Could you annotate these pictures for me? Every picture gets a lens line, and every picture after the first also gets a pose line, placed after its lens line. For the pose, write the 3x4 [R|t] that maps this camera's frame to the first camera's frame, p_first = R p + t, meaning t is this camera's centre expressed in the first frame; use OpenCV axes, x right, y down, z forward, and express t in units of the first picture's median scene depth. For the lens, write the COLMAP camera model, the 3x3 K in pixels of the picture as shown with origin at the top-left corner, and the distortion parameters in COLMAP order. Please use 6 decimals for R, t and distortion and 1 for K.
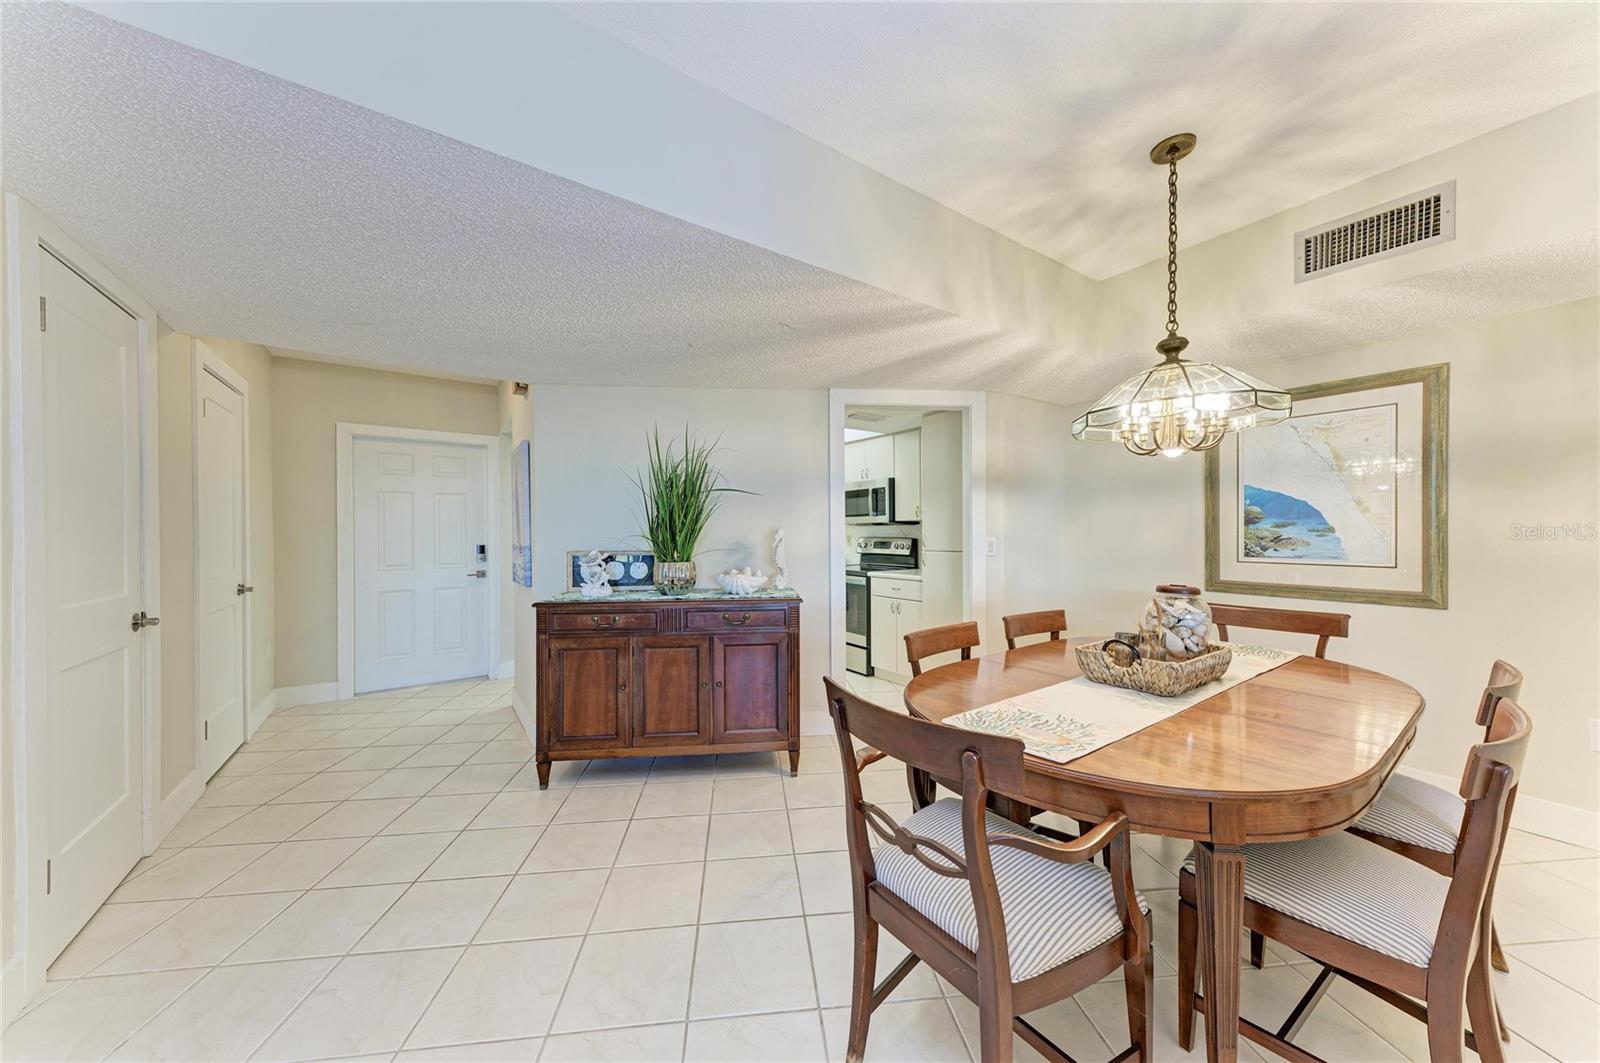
lens RADIAL K [[540.9, 0, 802.4], [0, 540.9, 531.1], [0, 0, 1]] dist [0.014770, -0.002953]
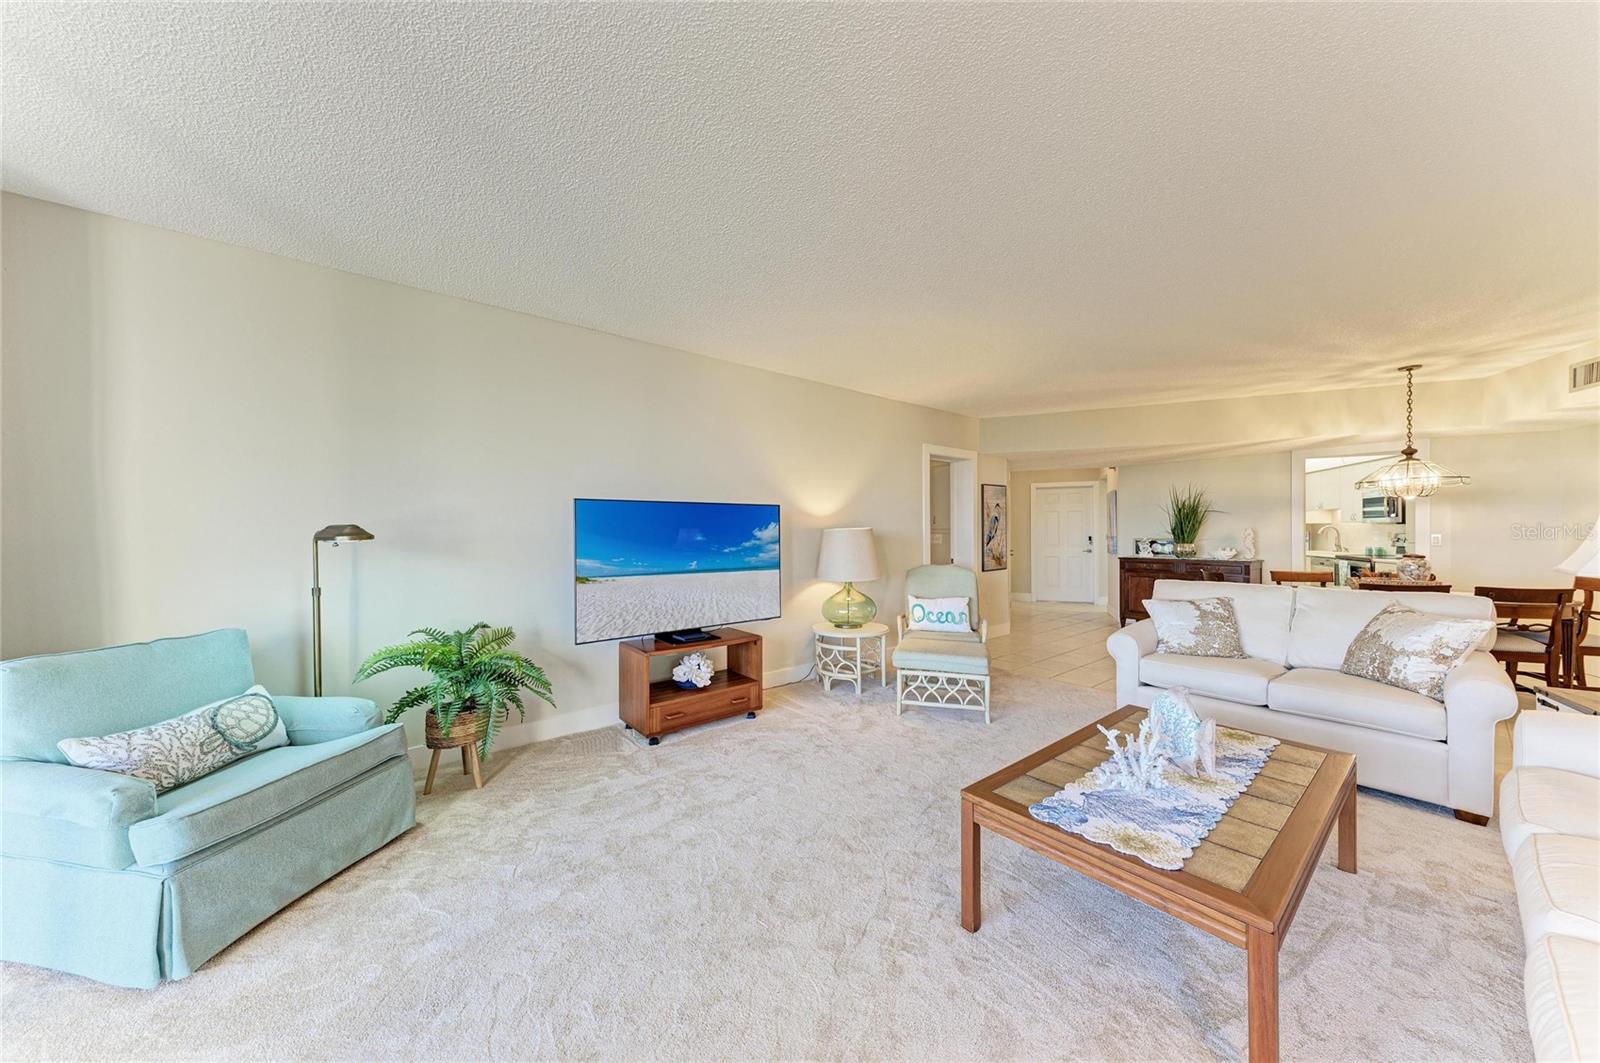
lens RADIAL K [[540.9, 0, 797.5], [0, 540.9, 535.5], [0, 0, 1]] dist [0.014770, -0.002953]
pose [[0.553518, 0.008657, -0.832792, 0.773244], [0.006220, 0.999875, 0.014528, -0.021099], [0.832814, -0.013221, 0.553395, -1.621454]]
